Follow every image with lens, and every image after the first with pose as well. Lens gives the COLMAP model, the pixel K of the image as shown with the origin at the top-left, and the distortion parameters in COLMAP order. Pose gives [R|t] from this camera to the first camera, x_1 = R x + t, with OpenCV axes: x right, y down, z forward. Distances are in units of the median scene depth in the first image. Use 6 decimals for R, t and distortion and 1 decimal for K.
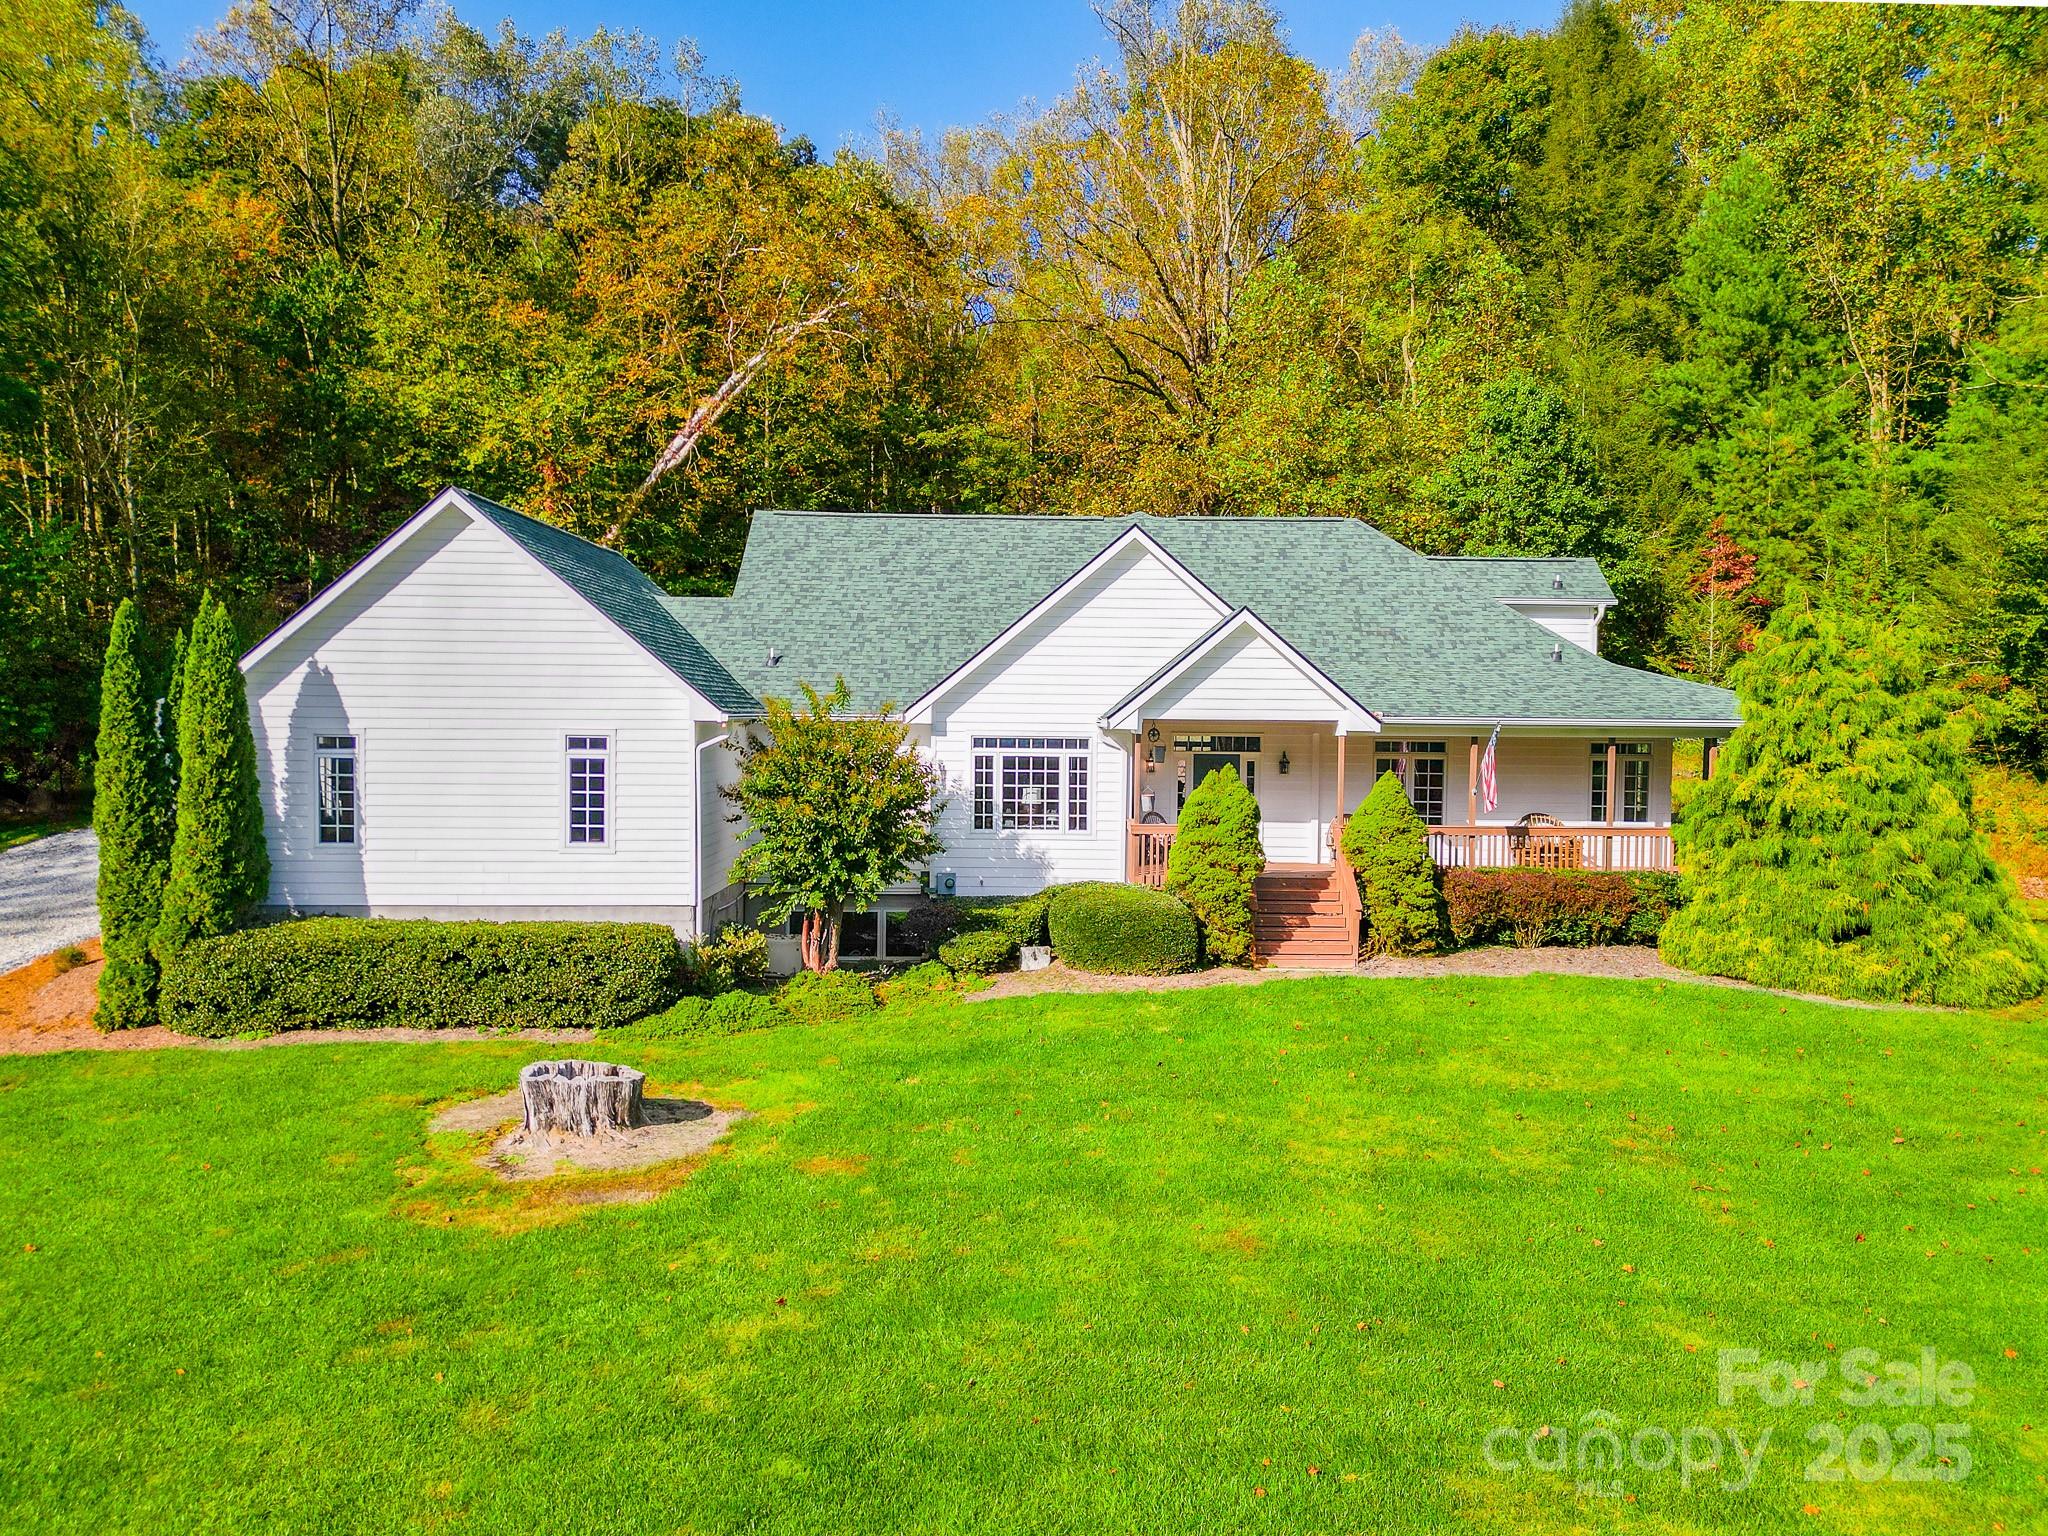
lens RADIAL K [[1428.9, 0, 1024.0], [0, 1428.9, 768.0], [0, 0, 1]] dist [0.003022, -0.000266]
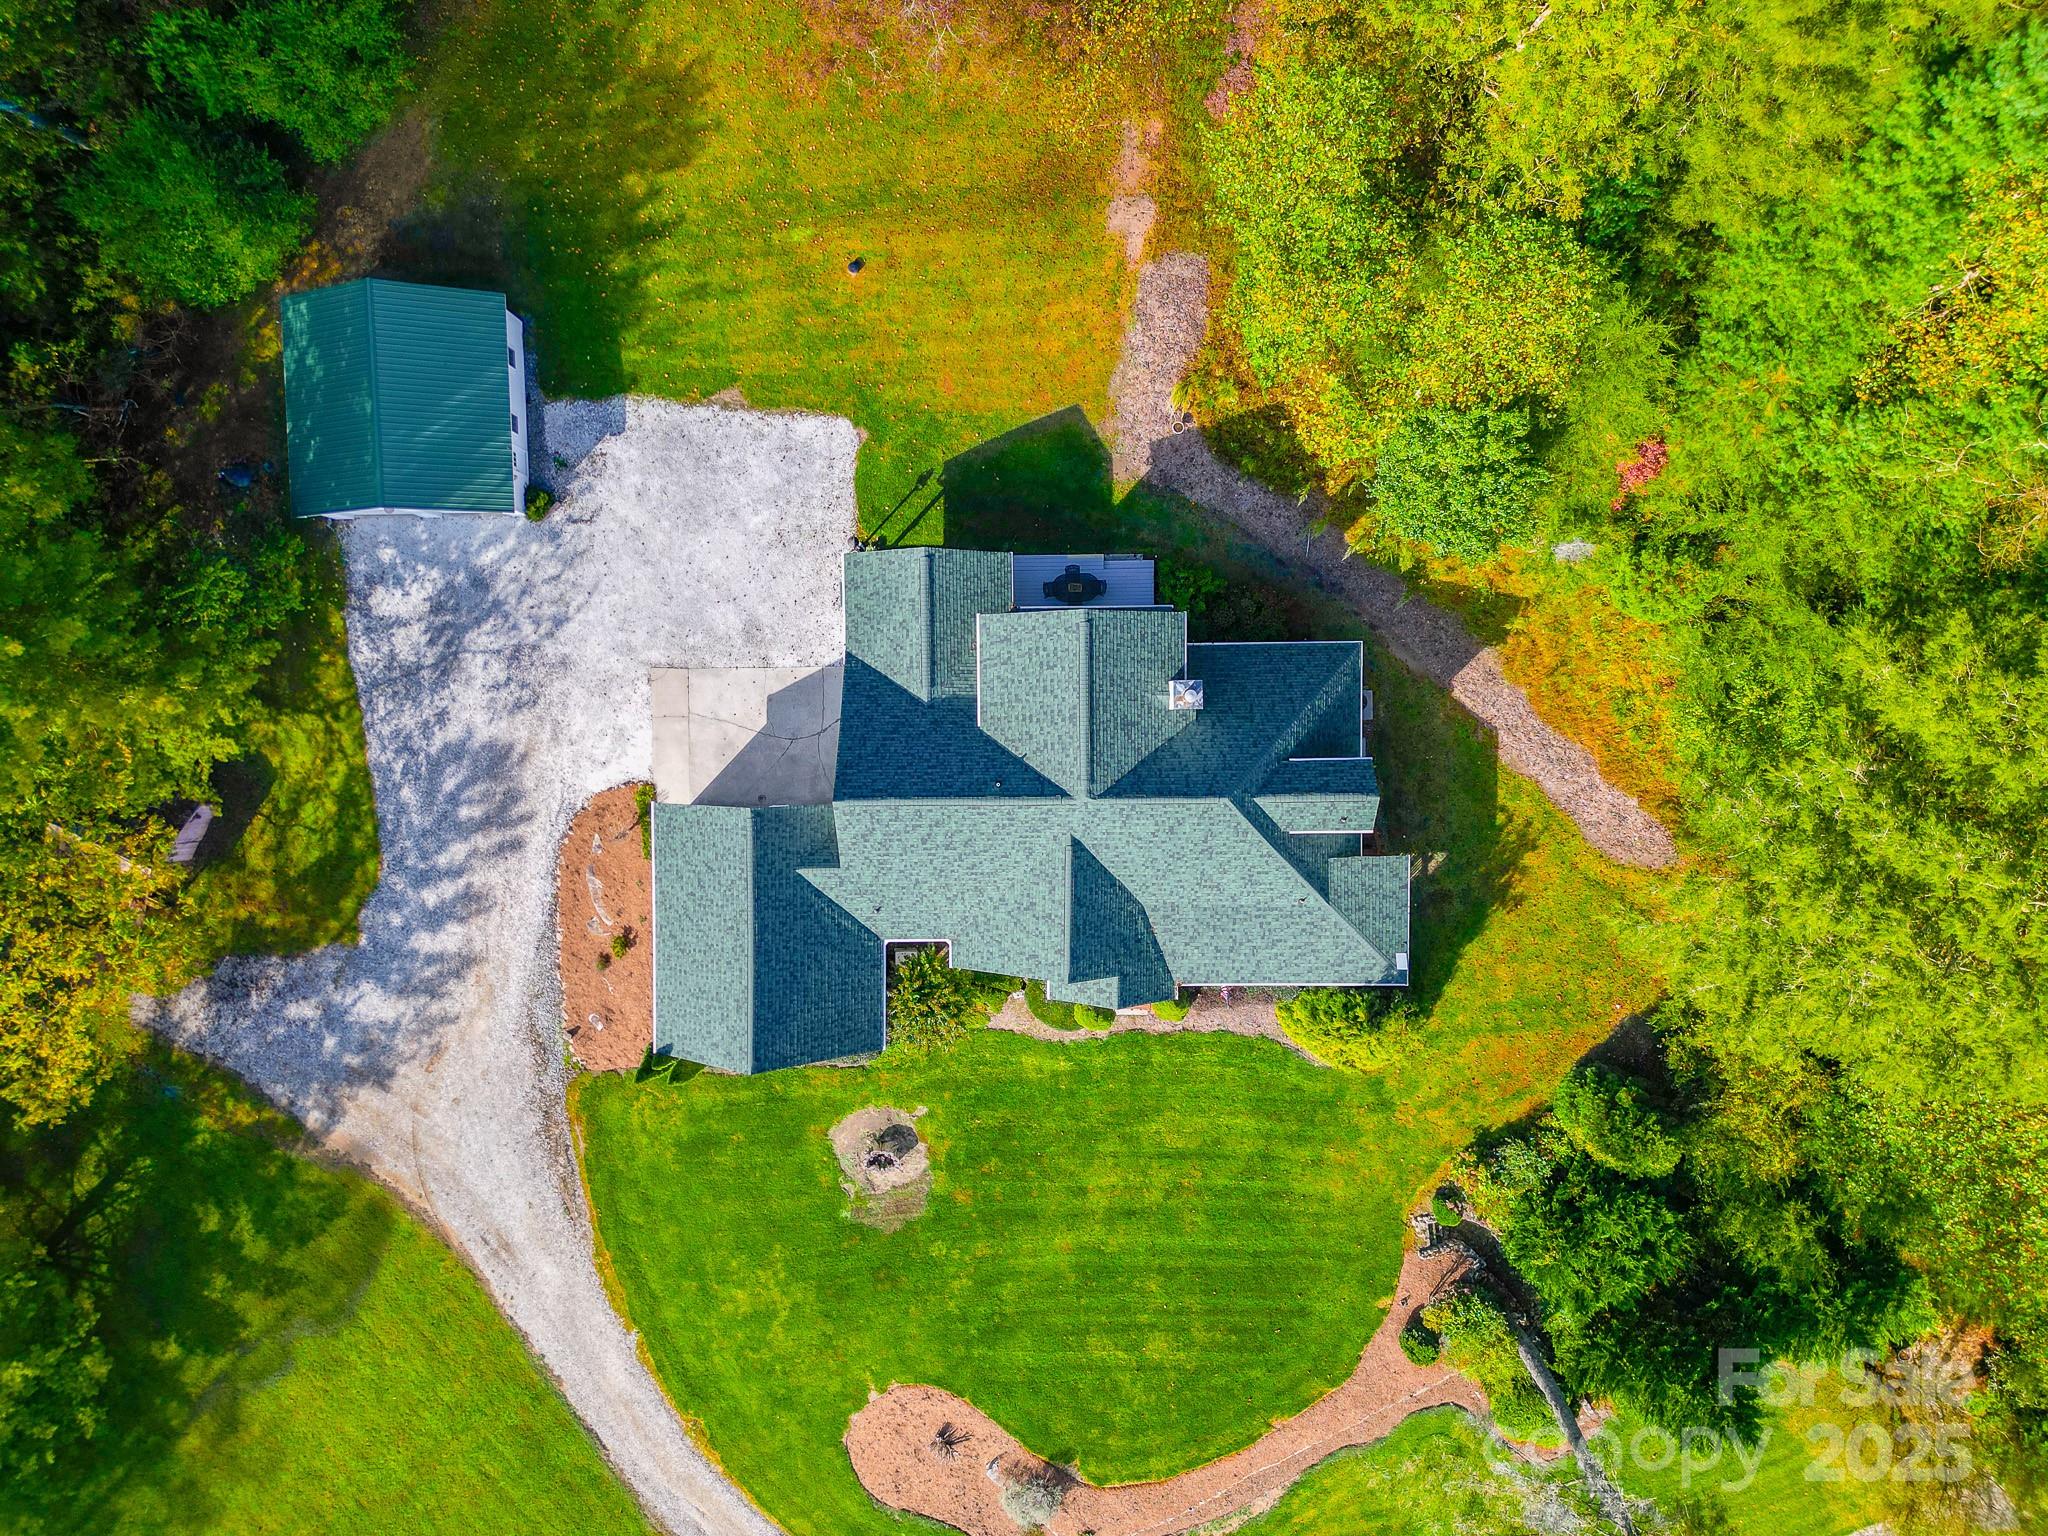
lens RADIAL K [[1428.9, 0, 1024.0], [0, 1428.9, 768.0], [0, 0, 1]] dist [0.003022, -0.000266]
pose [[0.999915, -0.003325, -0.012574, 0.051157], [0.012716, 0.046554, 0.998835, -2.400221], [-0.002736, -0.998910, 0.046592, 1.352060]]
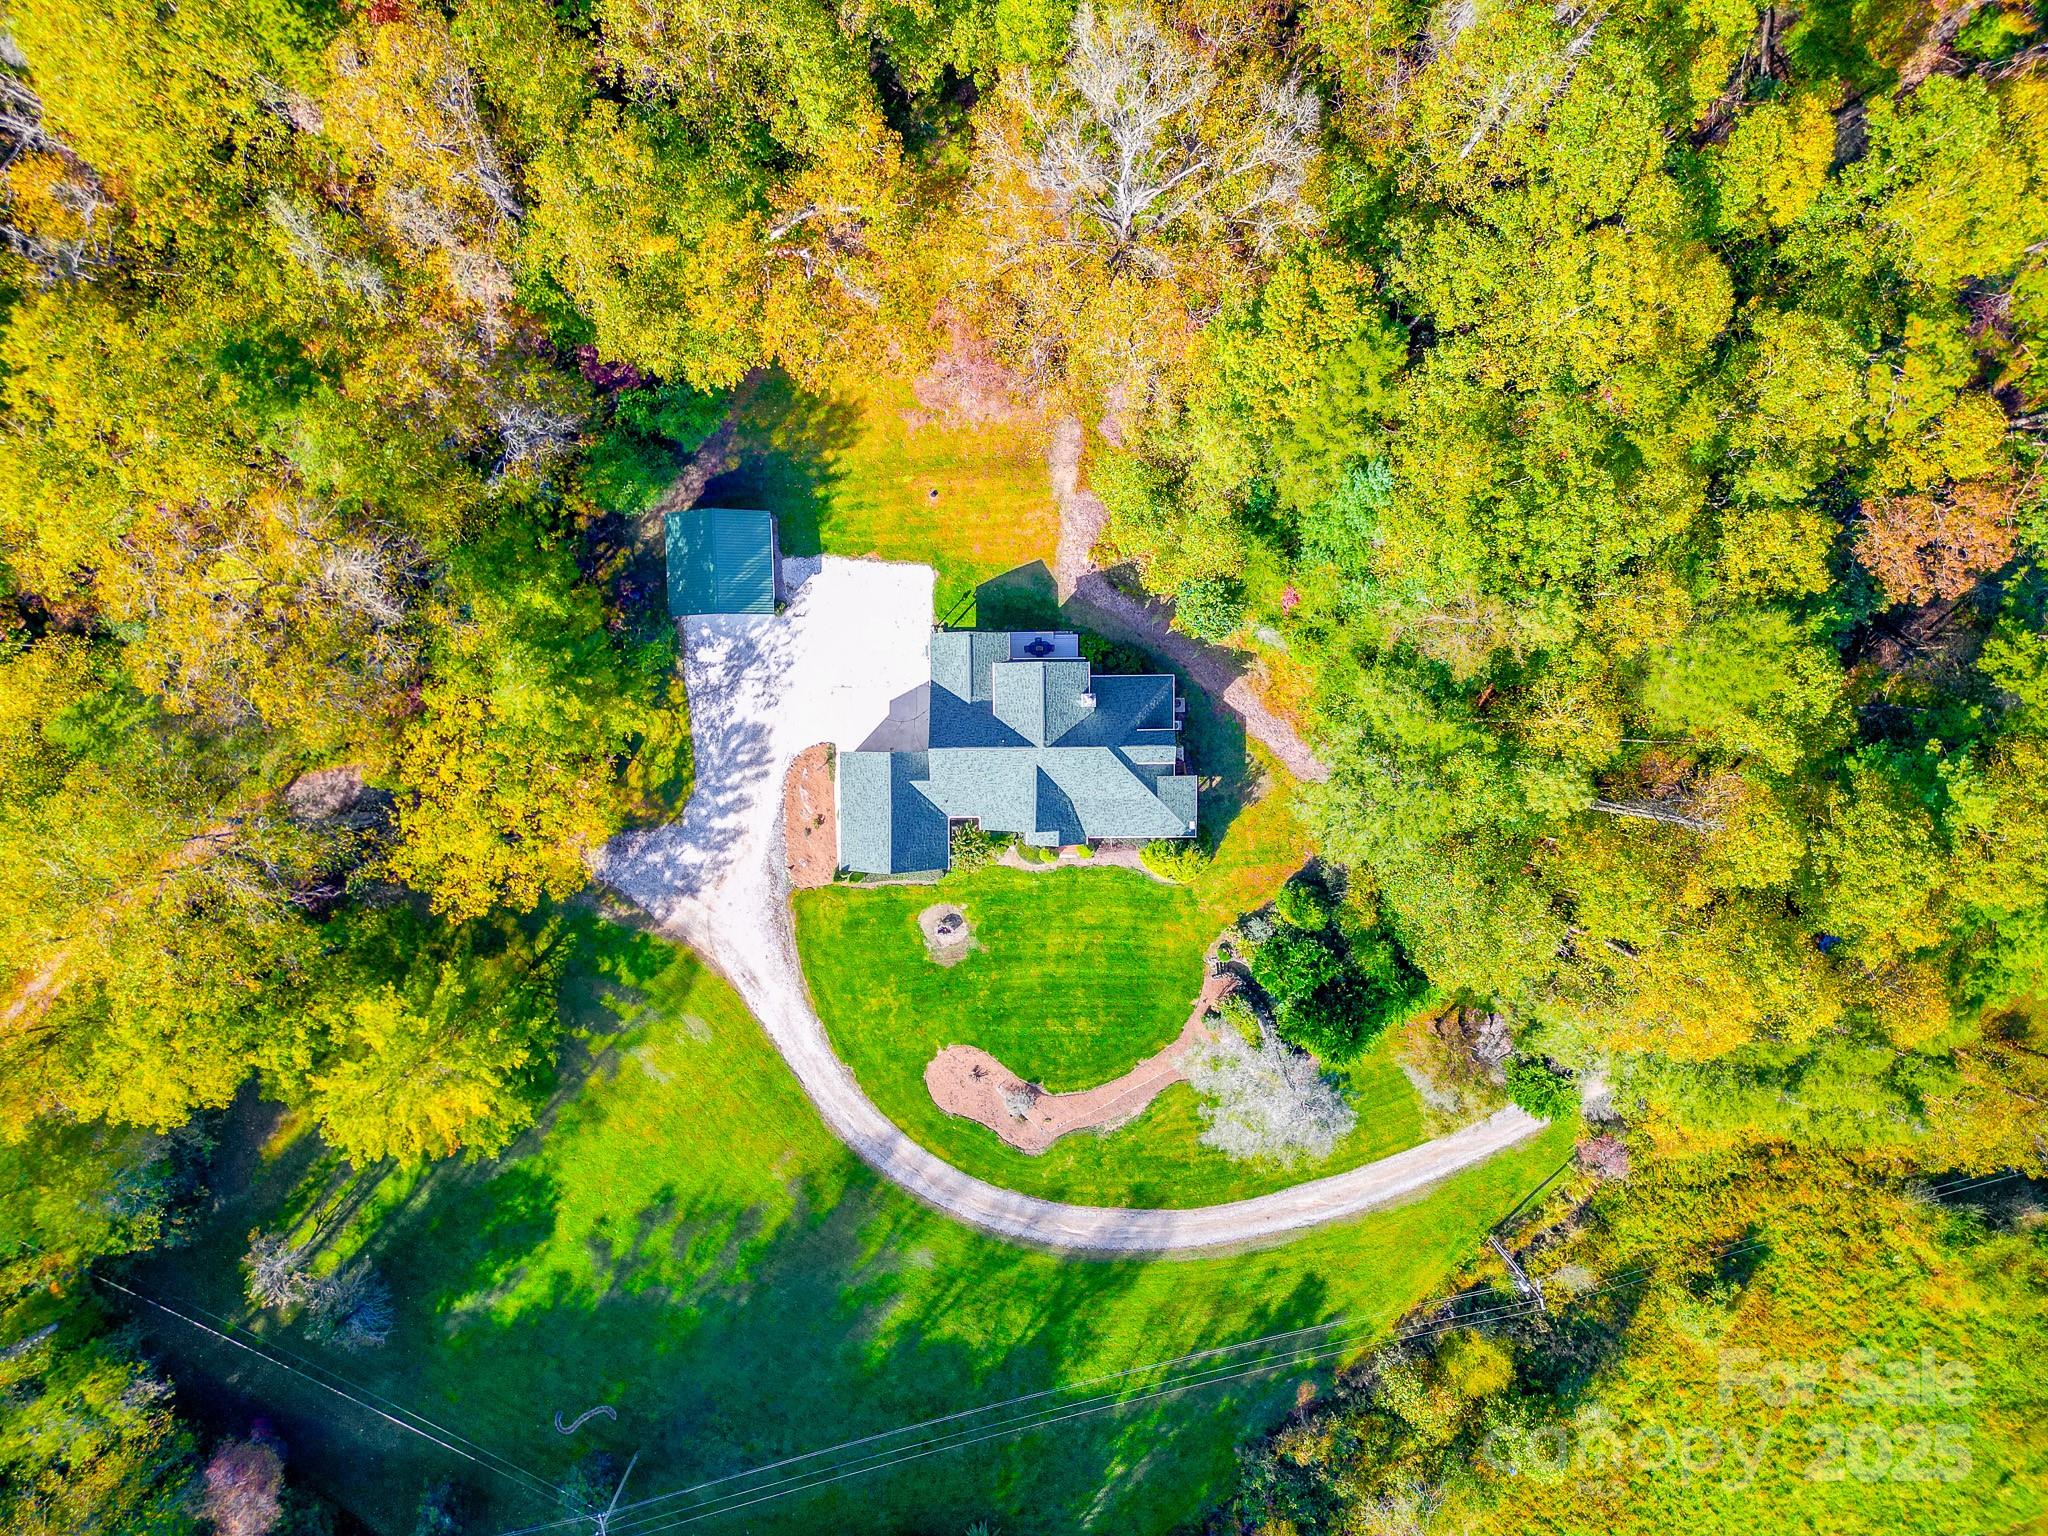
lens RADIAL K [[1428.9, 0, 1024.0], [0, 1428.9, 768.0], [0, 0, 1]] dist [0.003022, -0.000266]
pose [[0.999954, -0.004294, -0.008554, 0.094197], [0.008737, 0.044561, 0.998968, -4.976253], [-0.003908, -0.998997, 0.044596, 1.127484]]
